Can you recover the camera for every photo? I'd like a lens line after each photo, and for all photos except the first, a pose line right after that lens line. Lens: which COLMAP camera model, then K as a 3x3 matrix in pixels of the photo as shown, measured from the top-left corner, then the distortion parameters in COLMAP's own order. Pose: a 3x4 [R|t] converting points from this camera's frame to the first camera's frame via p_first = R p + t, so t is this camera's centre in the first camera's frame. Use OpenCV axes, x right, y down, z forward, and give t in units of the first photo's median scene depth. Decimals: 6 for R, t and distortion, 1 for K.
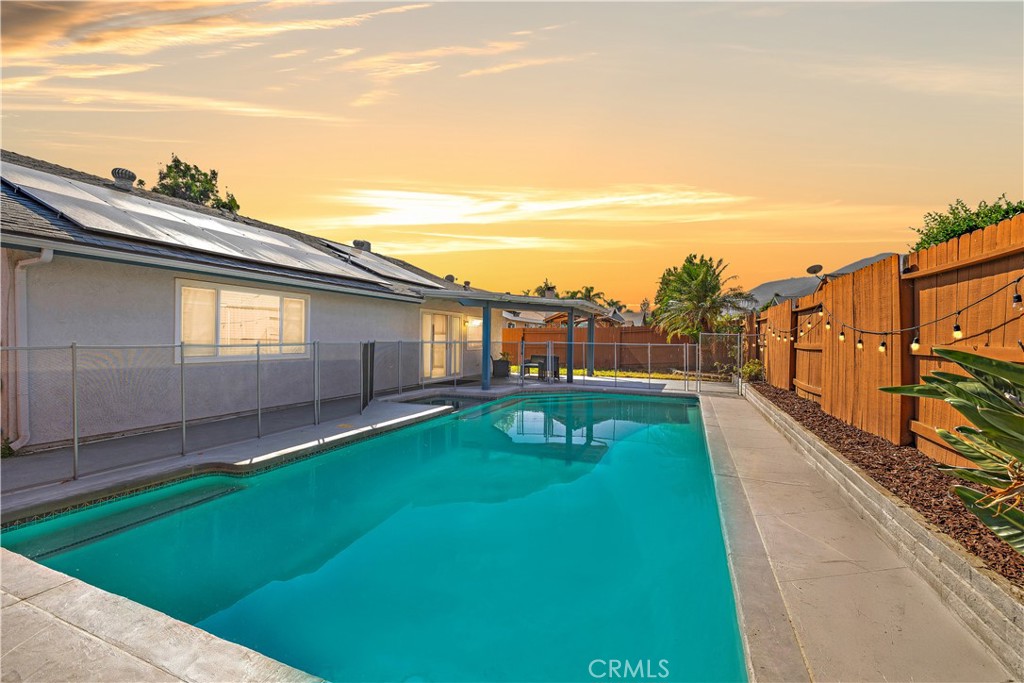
lens RADIAL K [[443.8, 0, 514.1], [0, 443.8, 347.0], [0, 0, 1]] dist [-0.000622, 0.001788]
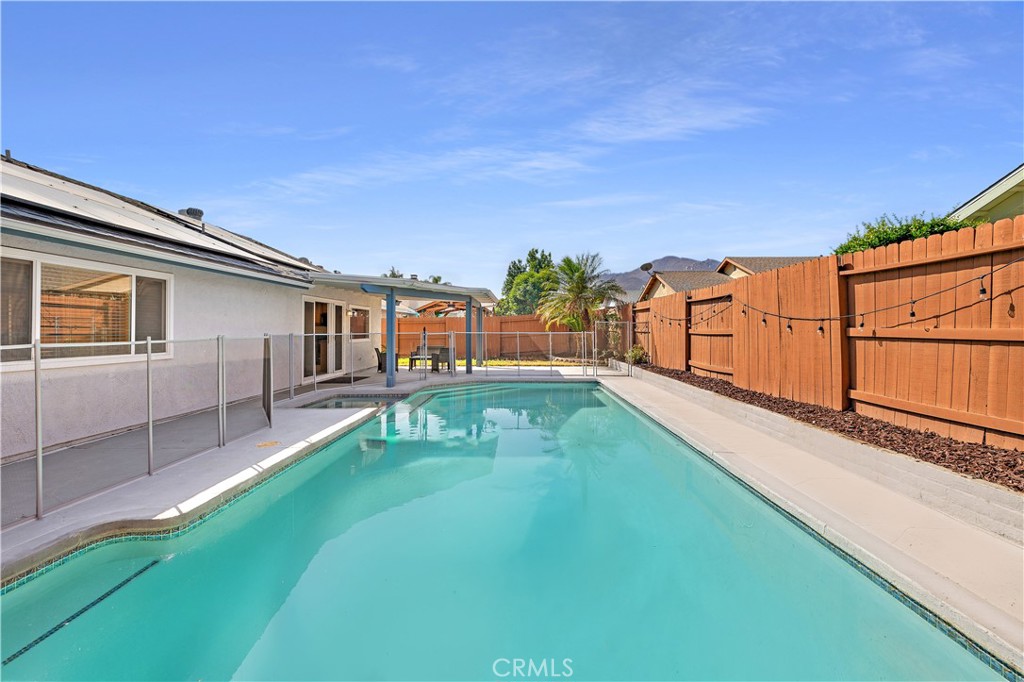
lens RADIAL K [[443.8, 0, 513.3], [0, 443.8, 337.2], [0, 0, 1]] dist [-0.000622, 0.001788]
pose [[0.928337, -0.020392, 0.371181, -0.183295], [0.020438, 0.999784, 0.003810, -0.001911], [-0.371178, 0.004049, 0.928553, 0.084034]]
